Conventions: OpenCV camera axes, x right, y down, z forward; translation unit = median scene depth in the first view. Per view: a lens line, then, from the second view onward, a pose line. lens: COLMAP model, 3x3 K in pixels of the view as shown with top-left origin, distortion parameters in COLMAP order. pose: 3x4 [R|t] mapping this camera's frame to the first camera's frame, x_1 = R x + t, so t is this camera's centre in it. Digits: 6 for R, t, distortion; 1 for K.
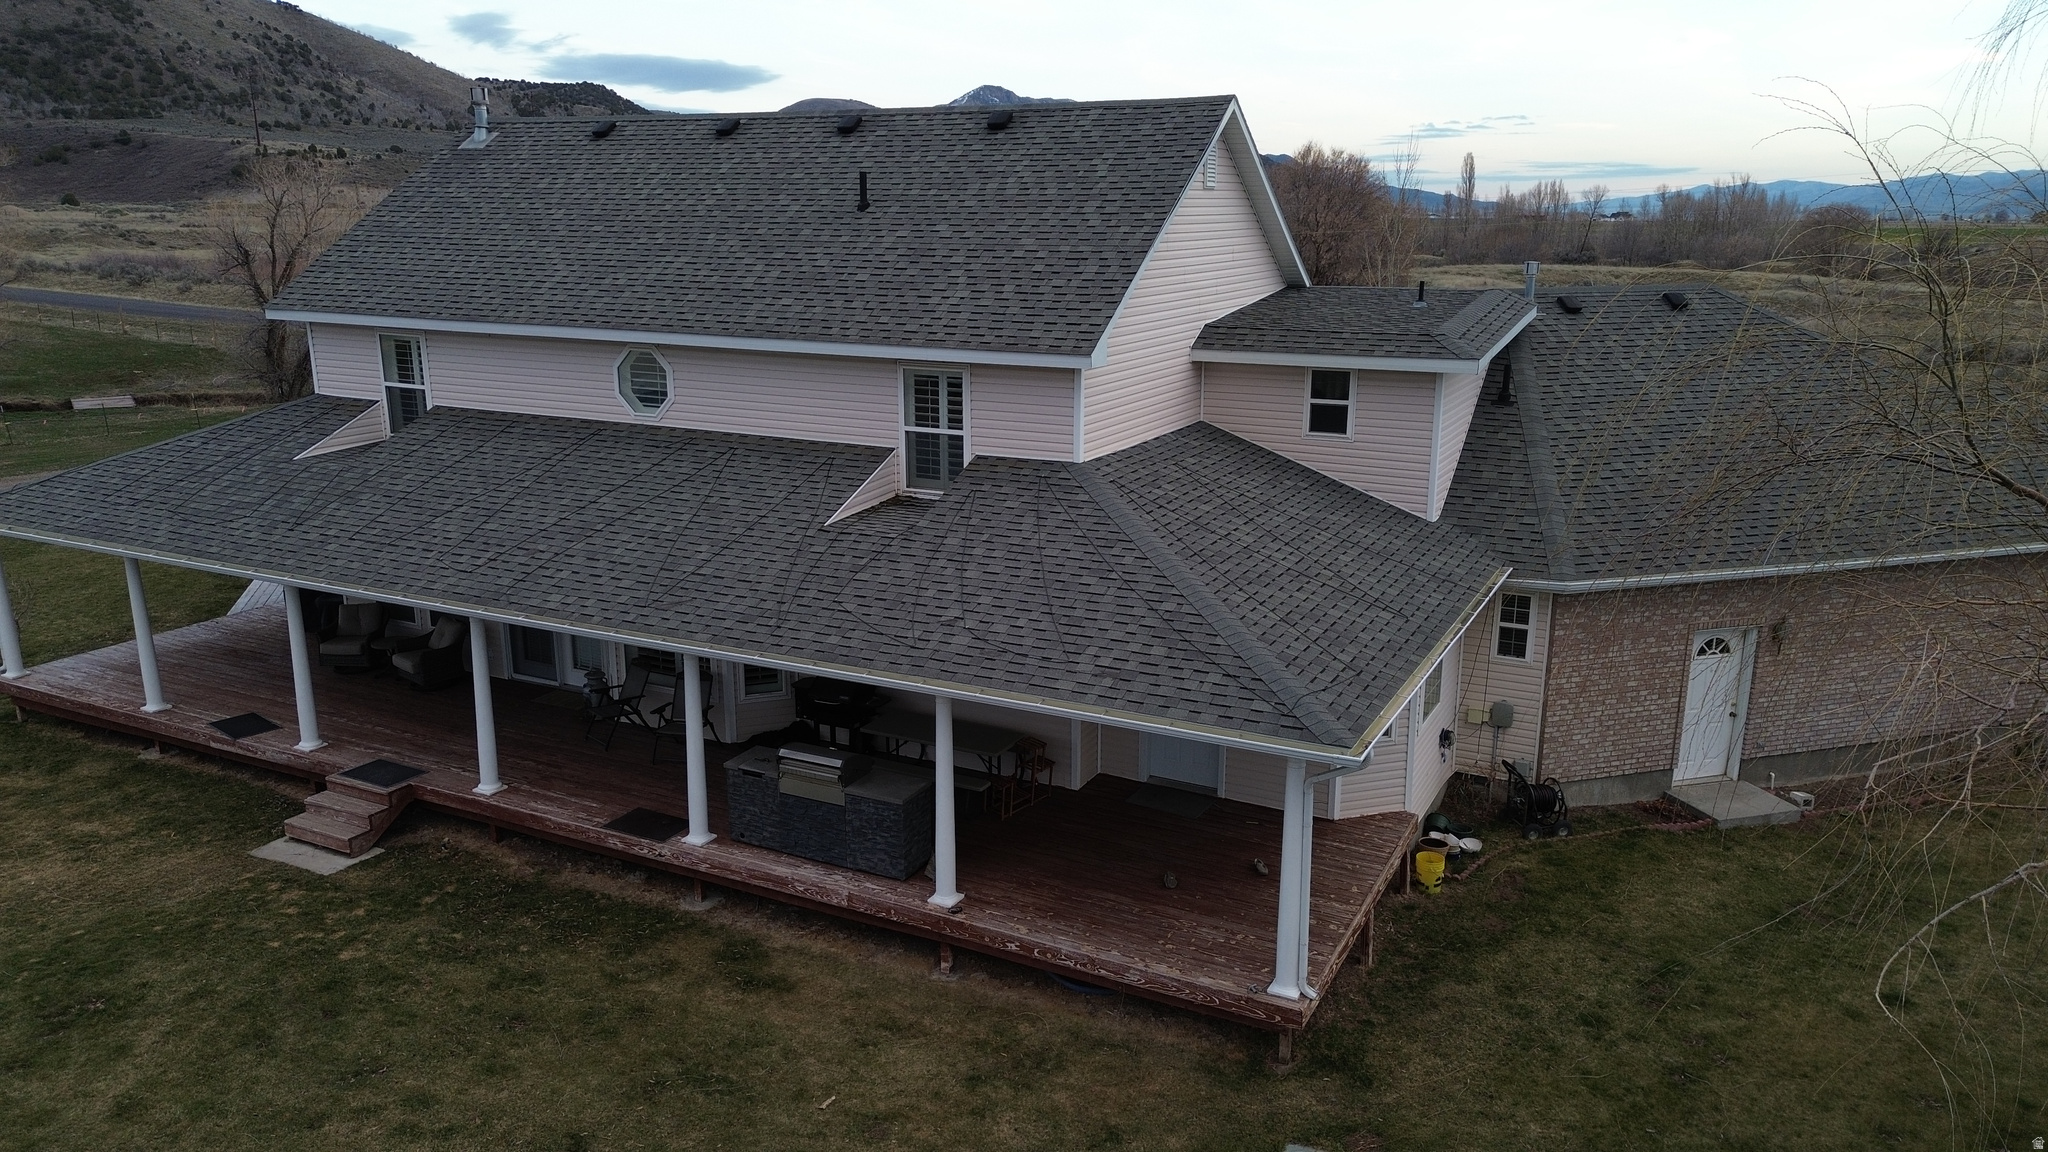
lens RADIAL K [[1436.7, 0, 1015.3], [0, 1436.7, 577.7], [0, 0, 1]] dist [0.107517, -0.105349]
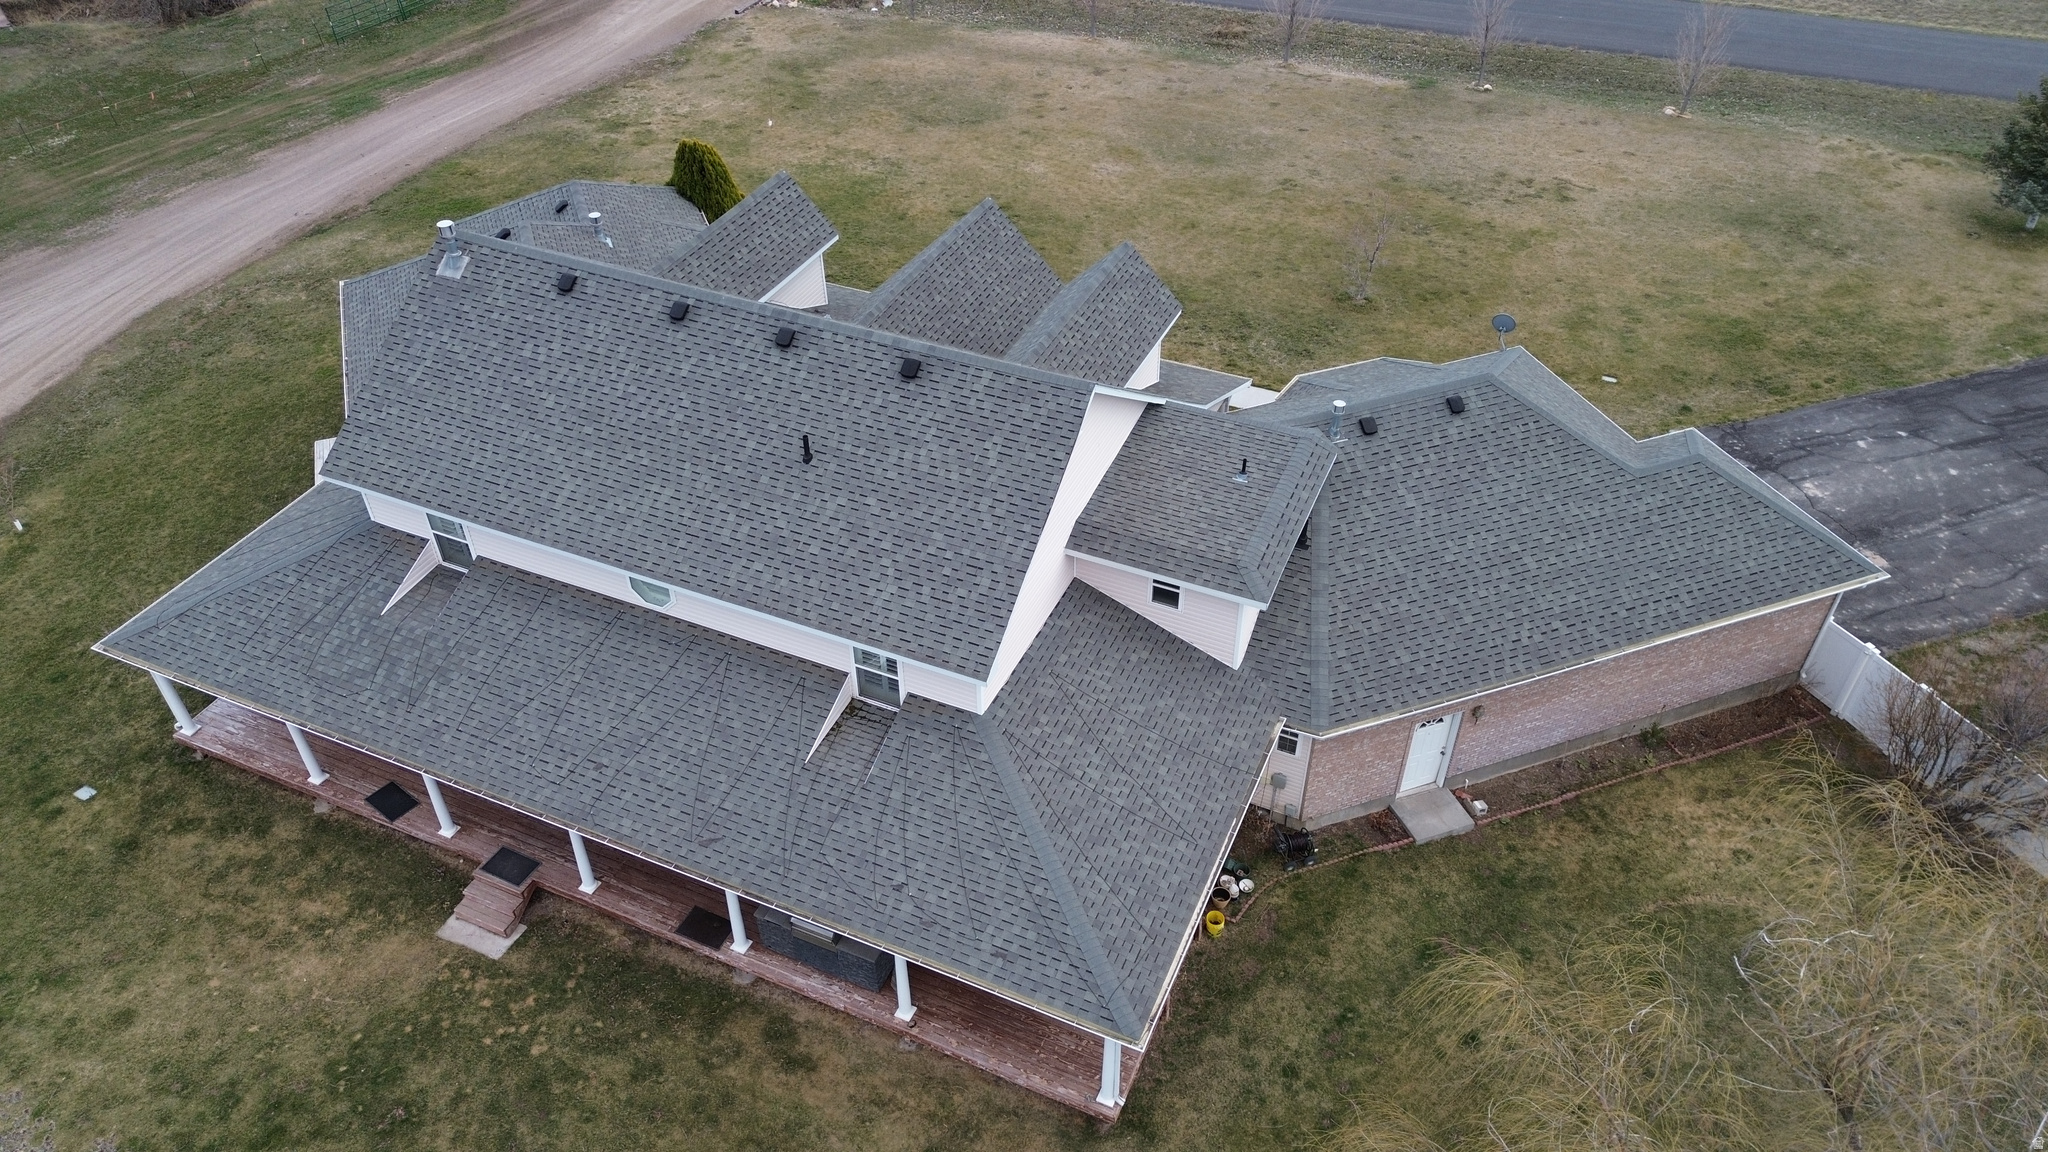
lens RADIAL K [[1447.9, 0, 1000.9], [0, 1447.9, 580.2], [0, 0, 1]] dist [0.116191, -0.101547]
pose [[0.998777, -0.041973, 0.026141, 0.030870], [0.026596, 0.901665, 0.431617, -0.789657], [-0.041687, -0.430394, 0.901678, -0.232554]]
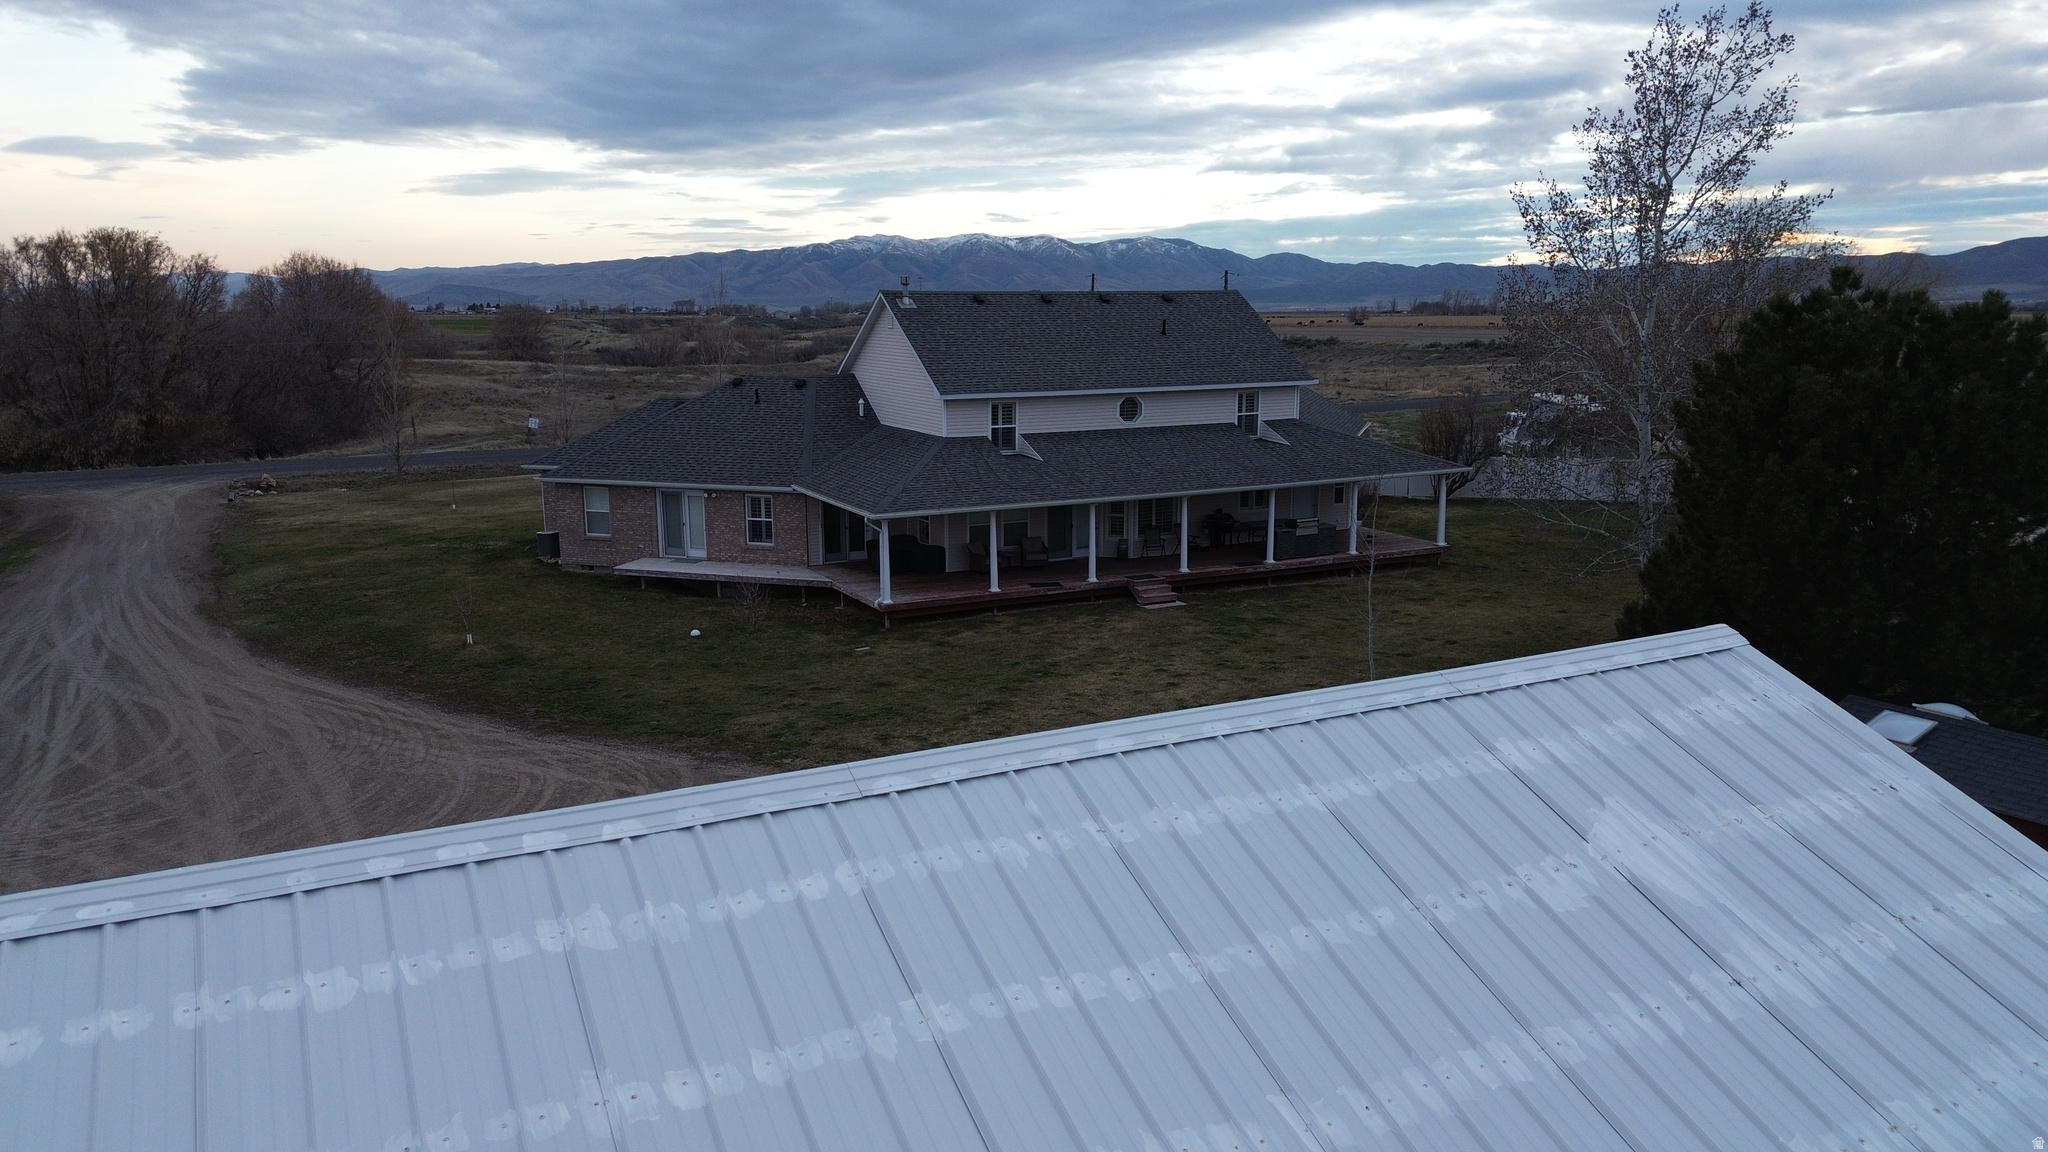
lens RADIAL K [[1436.7, 0, 1015.3], [0, 1436.7, 577.7], [0, 0, 1]] dist [0.107517, -0.105349]
pose [[0.571409, -0.160303, 0.804857, -2.575794], [0.206794, 0.977215, 0.047818, -0.020197], [-0.794184, 0.139116, 0.591540, -0.227737]]
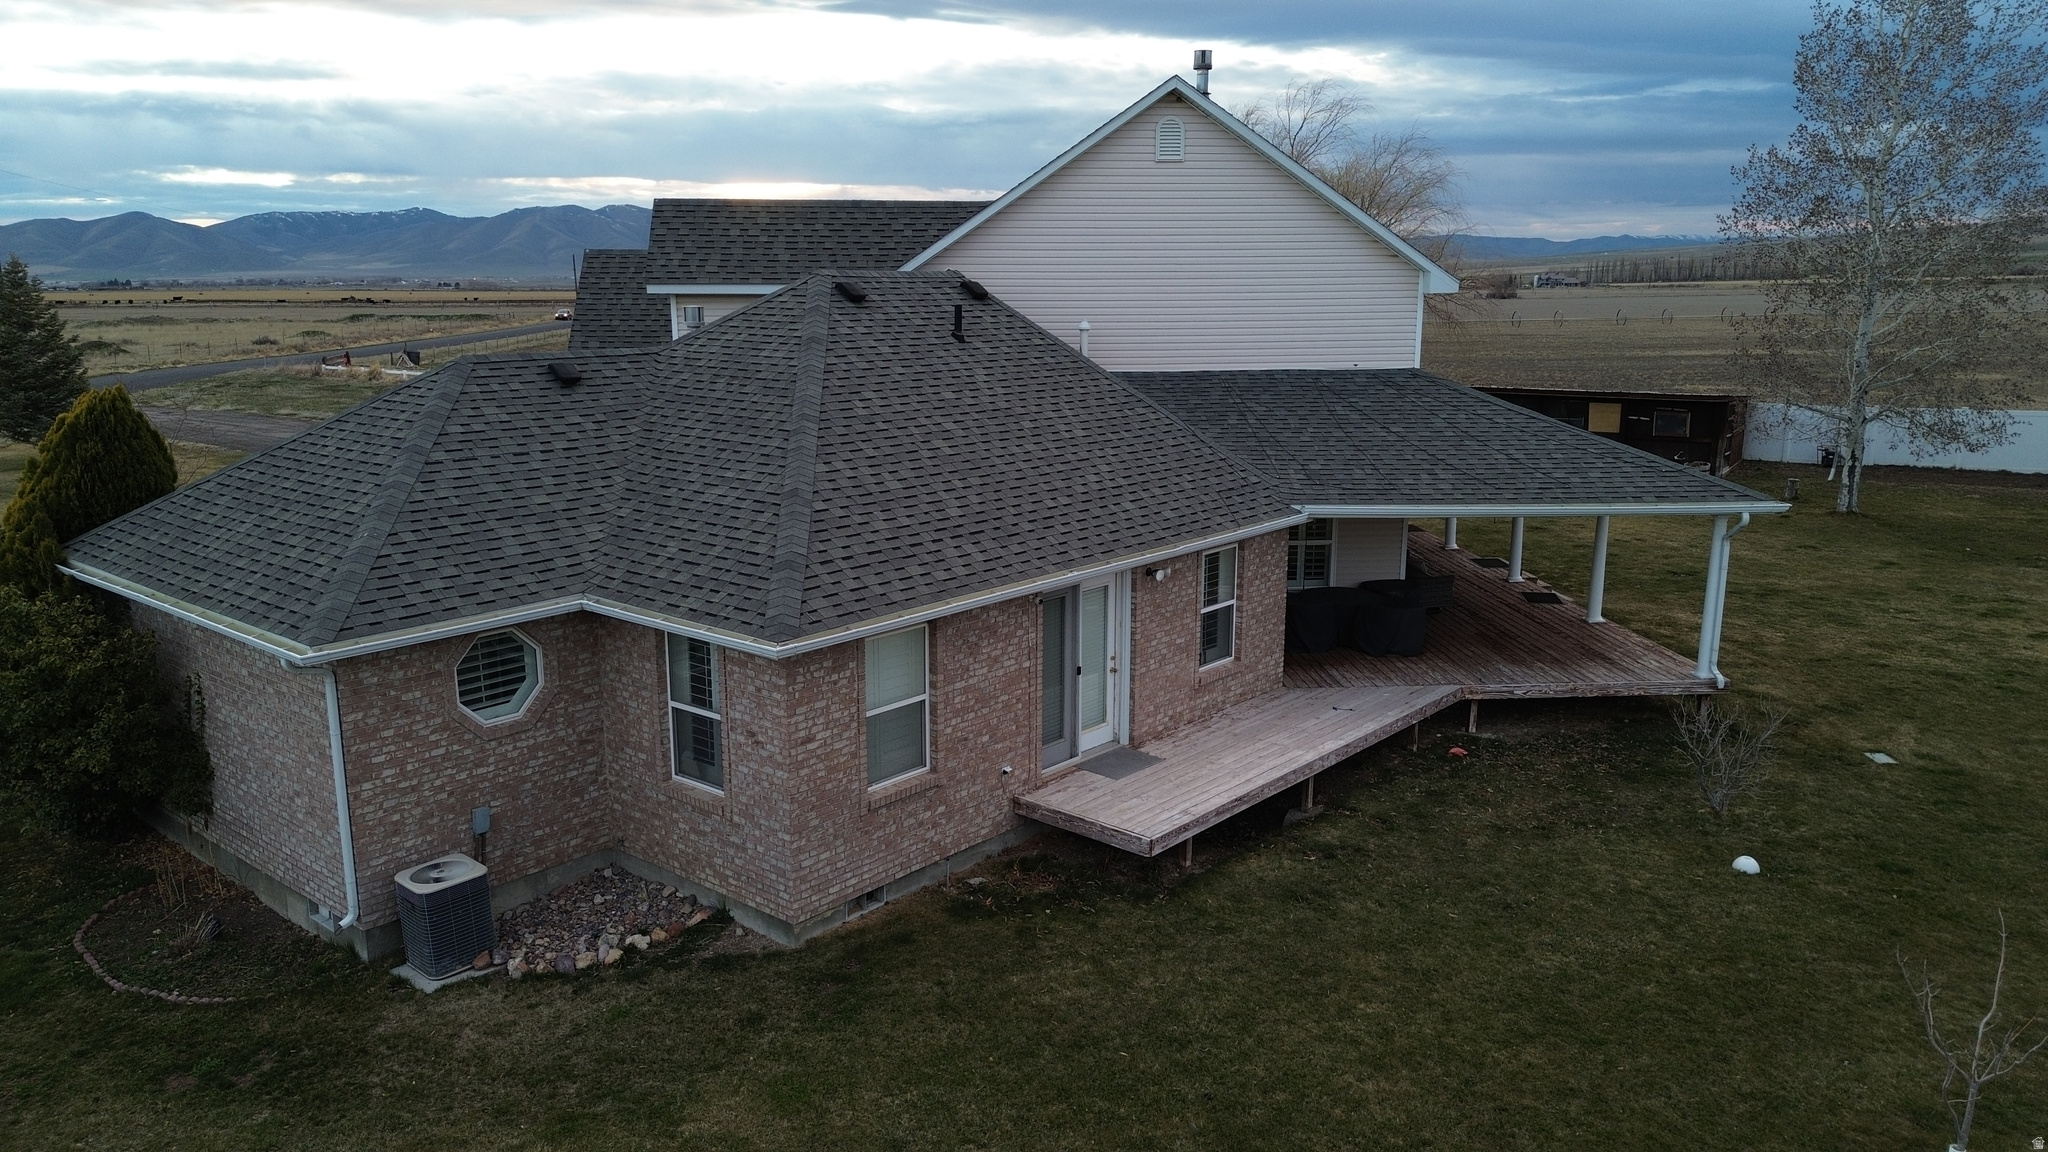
lens RADIAL K [[1446.1, 0, 1012.5], [0, 1446.1, 567.8], [0, 0, 1]] dist [0.076816, -0.069596]
pose [[-0.531635, -0.170009, 0.829736, -1.543649], [0.209918, 0.922634, 0.323544, -0.497236], [-0.820548, 0.346184, -0.454816, 2.248240]]
